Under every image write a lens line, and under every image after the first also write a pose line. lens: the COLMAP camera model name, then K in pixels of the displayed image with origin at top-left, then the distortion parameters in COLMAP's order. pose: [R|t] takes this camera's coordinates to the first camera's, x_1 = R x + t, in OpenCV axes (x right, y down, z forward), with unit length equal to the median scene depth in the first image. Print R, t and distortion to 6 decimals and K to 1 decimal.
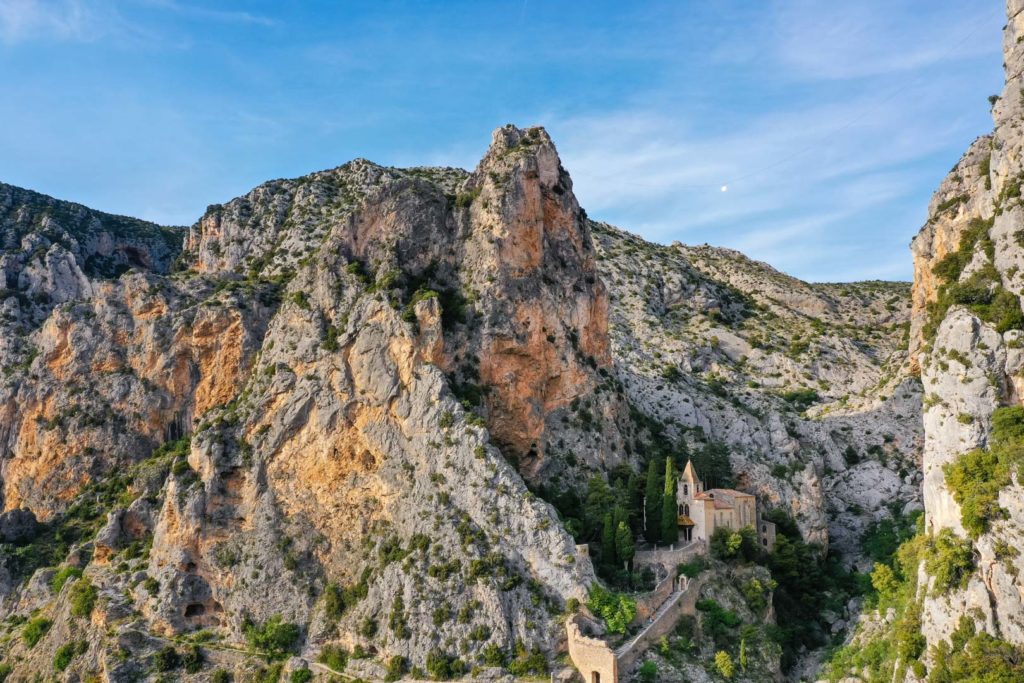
lens RADIAL K [[805.9, 0, 511.1], [0, 805.9, 342.6], [0, 0, 1]] dist [0.016912, 0.003151]
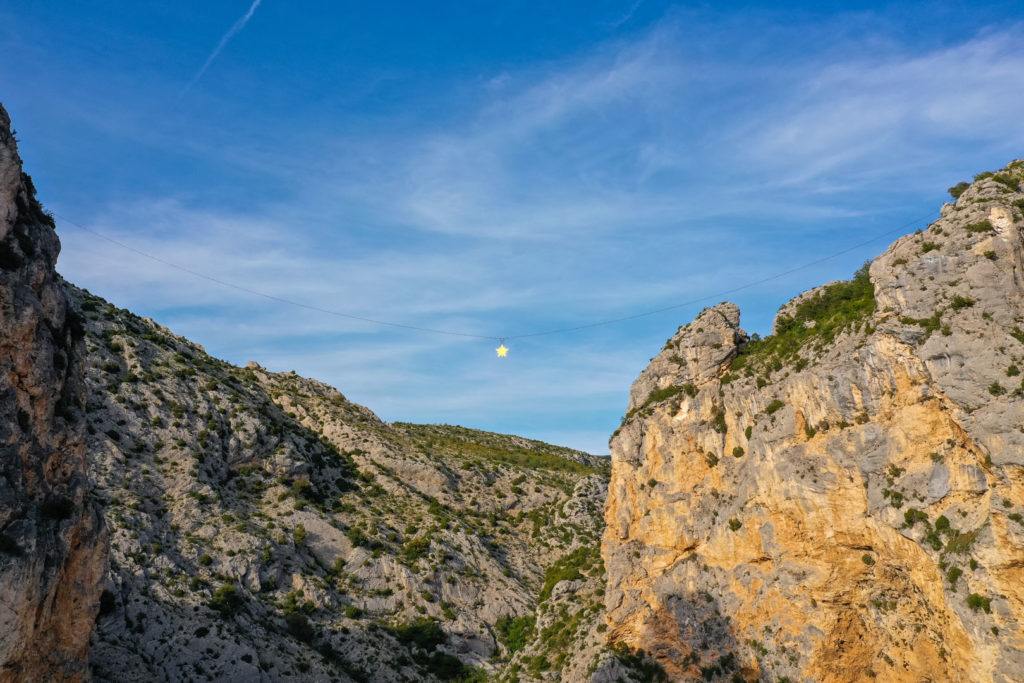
lens RADIAL K [[805.9, 0, 510.4], [0, 805.9, 344.7], [0, 0, 1]] dist [0.016912, 0.003151]
pose [[0.851341, 0.155718, 0.500969, 0.046035], [-0.090501, 0.984208, -0.152129, -0.068556], [-0.516747, 0.084176, 0.851990, 0.343120]]
